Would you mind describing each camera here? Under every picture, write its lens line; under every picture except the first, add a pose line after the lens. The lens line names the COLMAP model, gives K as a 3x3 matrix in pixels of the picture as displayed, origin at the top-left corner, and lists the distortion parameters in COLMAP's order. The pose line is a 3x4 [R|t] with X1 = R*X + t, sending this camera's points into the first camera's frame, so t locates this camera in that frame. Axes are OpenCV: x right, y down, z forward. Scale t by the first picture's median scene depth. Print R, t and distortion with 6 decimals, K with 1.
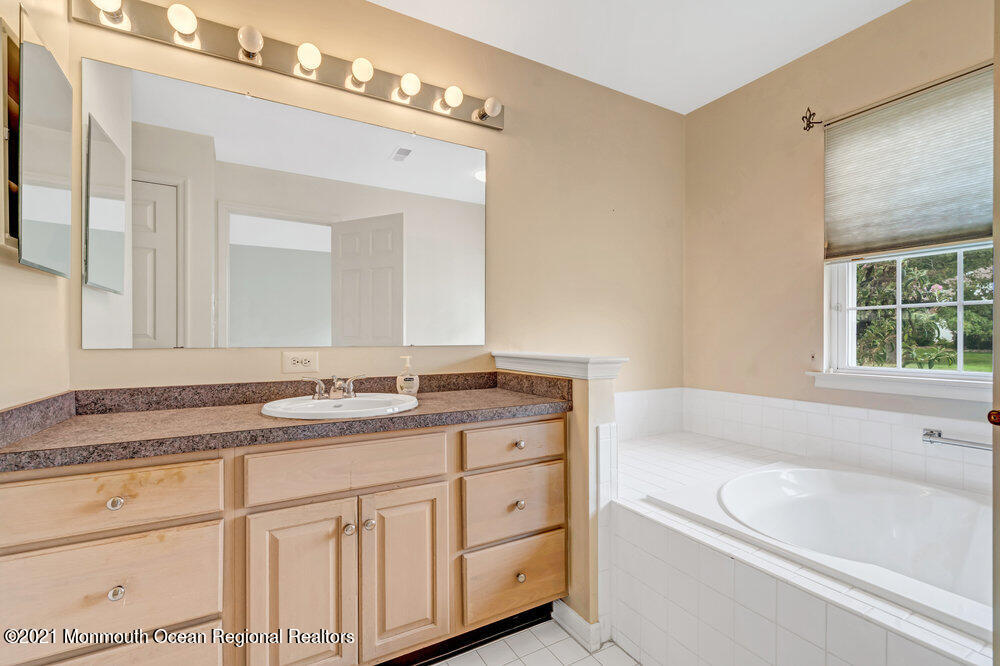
lens RADIAL K [[453.0, 0, 501.4], [0, 453.0, 336.3], [0, 0, 1]] dist [-0.001947, 0.000526]
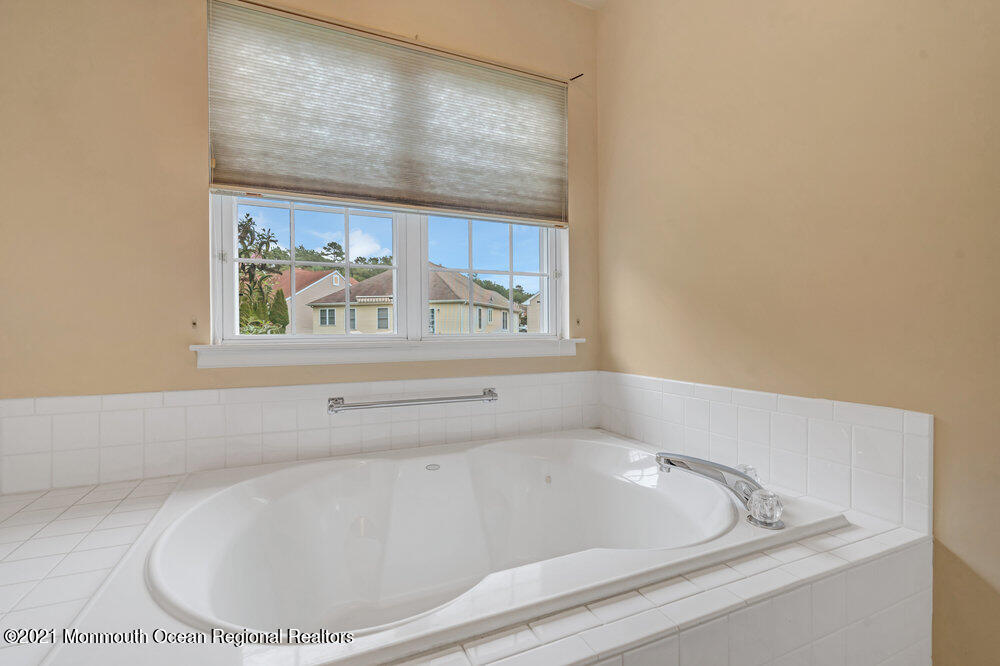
lens RADIAL K [[453.0, 0, 498.1], [0, 453.0, 332.2], [0, 0, 1]] dist [-0.001947, 0.000526]
pose [[0.085061, -0.008794, 0.996337, 0.055338], [0.005408, 0.999950, 0.008365, 0.059904], [-0.996361, 0.004676, 0.085104, 0.530903]]
